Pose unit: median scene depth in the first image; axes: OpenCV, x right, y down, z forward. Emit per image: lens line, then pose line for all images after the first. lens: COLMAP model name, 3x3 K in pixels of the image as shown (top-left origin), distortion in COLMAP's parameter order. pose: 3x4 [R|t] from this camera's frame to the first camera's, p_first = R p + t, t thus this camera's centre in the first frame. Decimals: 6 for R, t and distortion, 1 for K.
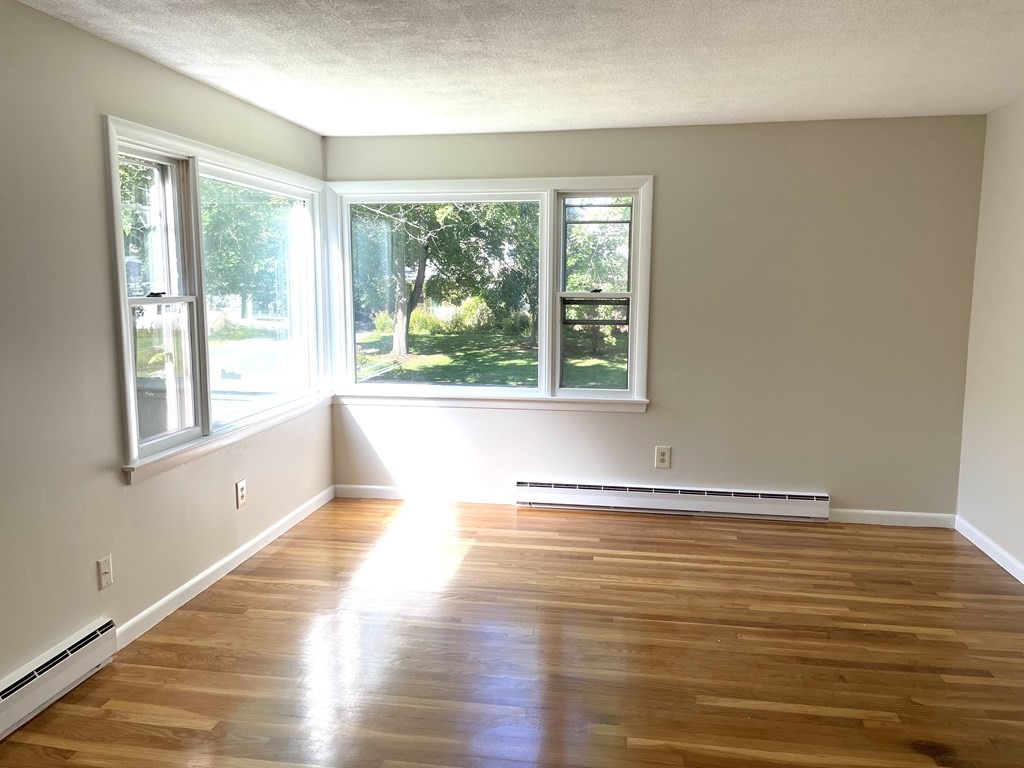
lens RADIAL K [[764.8, 0, 512.0], [0, 764.8, 384.0], [0, 0, 1]] dist [0.103104, -0.123484]
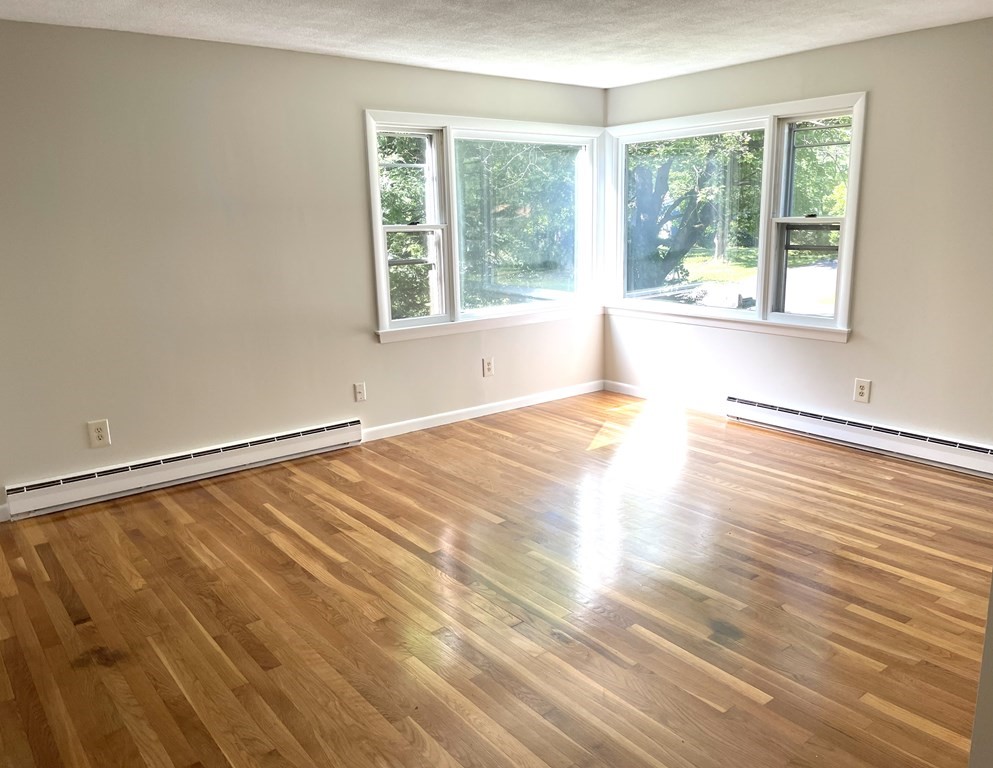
lens RADIAL K [[727.5, 0, 496.5], [0, 727.5, 384.0], [0, 0, 1]] dist [0.070488, -0.000844]
pose [[0.759408, 0.135739, -0.636298, 0.492941], [-0.072135, 0.989531, 0.125002, 0.004582], [0.646604, -0.049028, 0.761249, -0.004240]]
